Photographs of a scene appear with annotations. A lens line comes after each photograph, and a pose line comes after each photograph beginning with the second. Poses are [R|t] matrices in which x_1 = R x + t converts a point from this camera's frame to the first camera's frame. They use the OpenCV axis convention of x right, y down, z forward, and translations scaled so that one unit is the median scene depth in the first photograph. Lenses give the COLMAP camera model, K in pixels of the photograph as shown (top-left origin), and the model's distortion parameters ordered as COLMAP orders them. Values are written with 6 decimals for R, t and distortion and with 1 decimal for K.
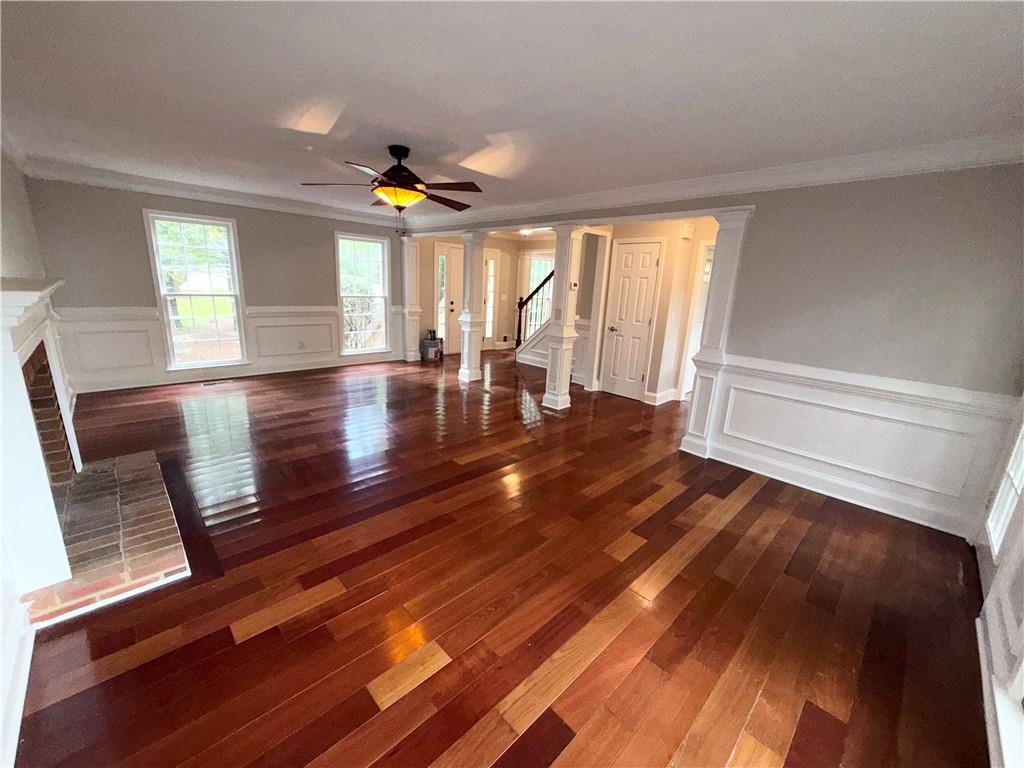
lens RADIAL K [[406.0, 0, 512.0], [0, 406.0, 384.0], [0, 0, 1]] dist [-0.000748, -0.000066]
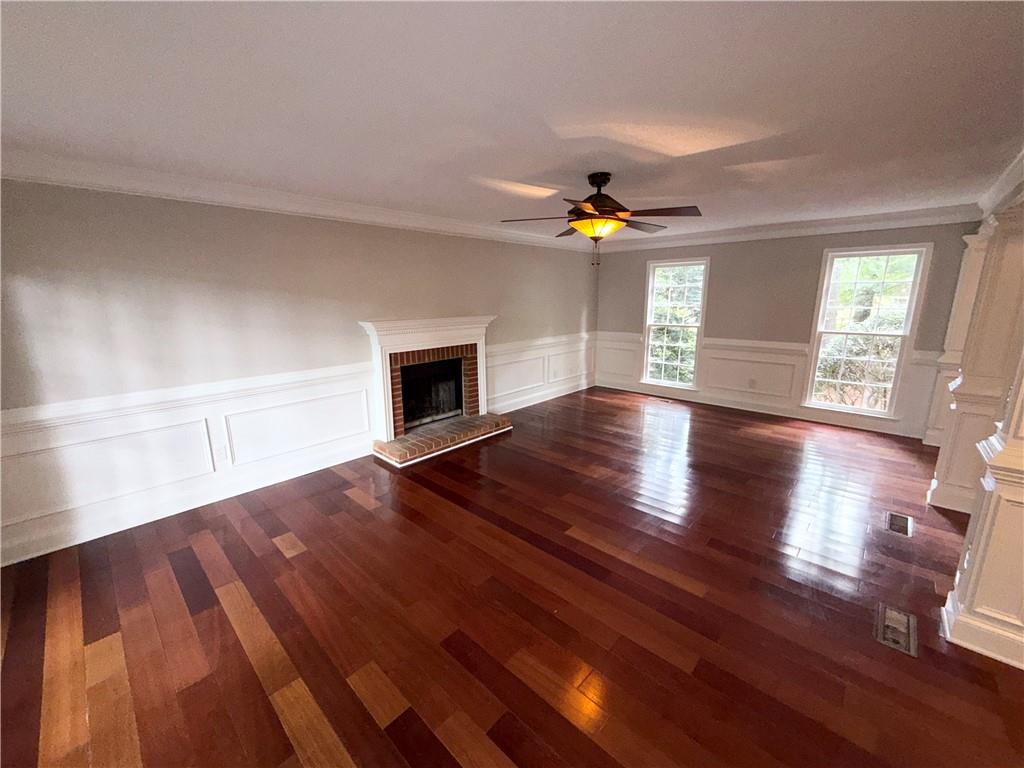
lens RADIAL K [[410.7, 0, 512.0], [0, 410.7, 384.0], [0, 0, 1]] dist [-0.000346, 0.000105]
pose [[0.049227, 0.165465, -0.984986, 0.465332], [-0.233347, 0.960795, 0.149739, -0.140392], [0.971147, 0.222473, 0.085907, 0.535767]]
